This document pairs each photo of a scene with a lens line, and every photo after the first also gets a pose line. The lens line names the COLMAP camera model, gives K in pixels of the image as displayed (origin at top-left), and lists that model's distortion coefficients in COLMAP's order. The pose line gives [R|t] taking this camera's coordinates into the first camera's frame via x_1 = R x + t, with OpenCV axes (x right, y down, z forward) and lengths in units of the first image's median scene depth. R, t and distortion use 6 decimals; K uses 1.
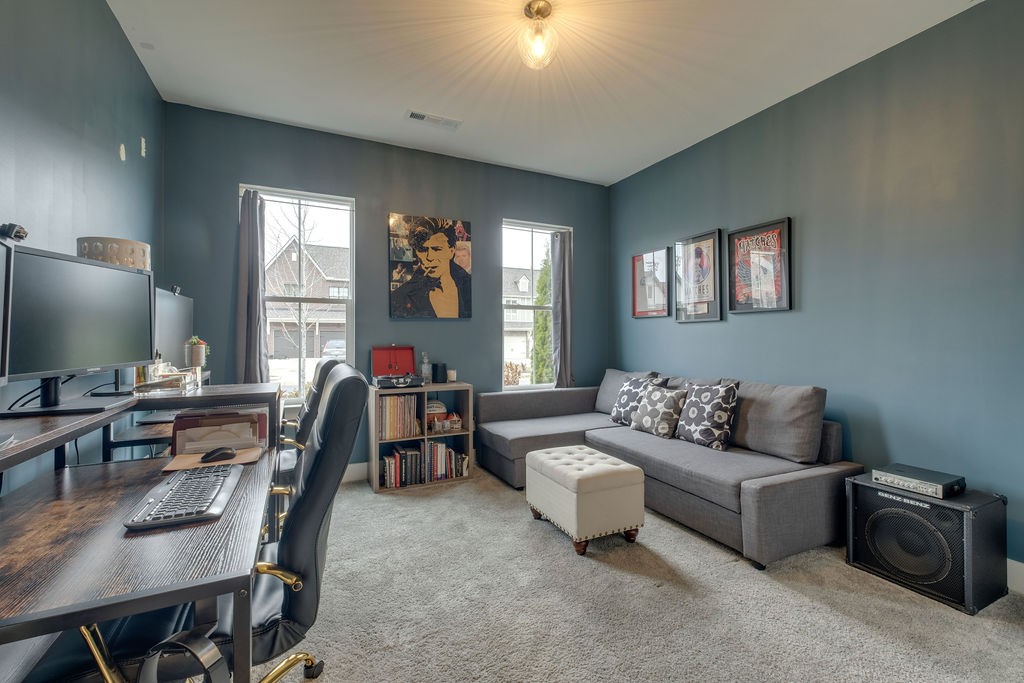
lens RADIAL K [[480.6, 0, 513.6], [0, 480.6, 337.6], [0, 0, 1]] dist [-0.000969, -0.000564]
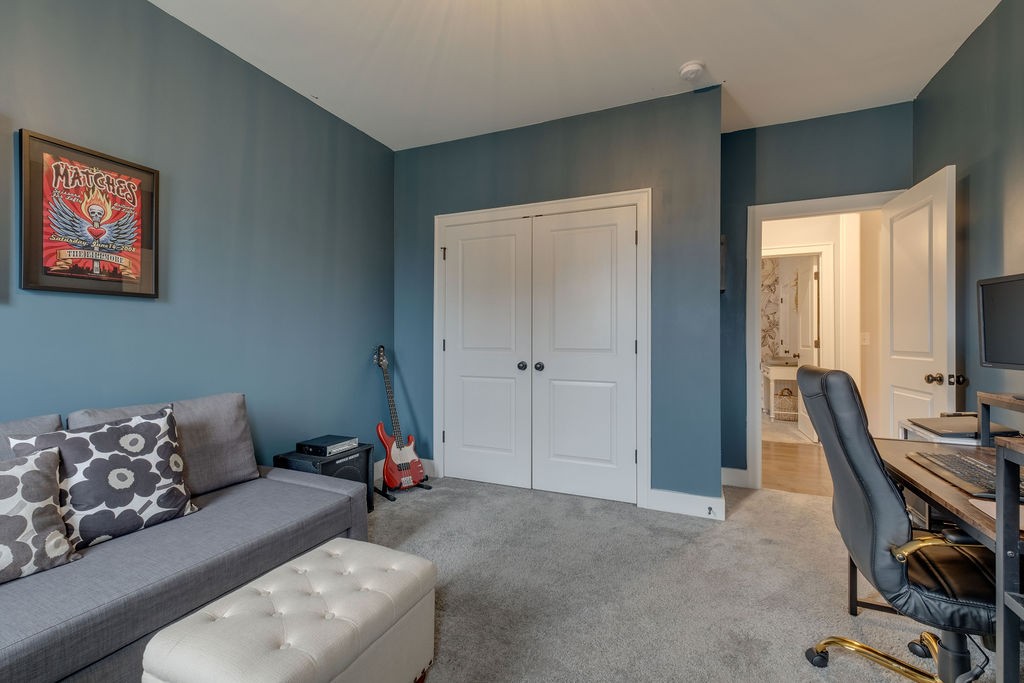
lens RADIAL K [[480.6, 0, 513.6], [0, 480.6, 337.6], [0, 0, 1]] dist [-0.000969, -0.000564]
pose [[-0.700011, -0.002229, 0.714129, -0.314990], [-0.001710, 0.999997, 0.001444, -0.000520], [-0.714130, -0.000211, -0.700013, 1.095507]]
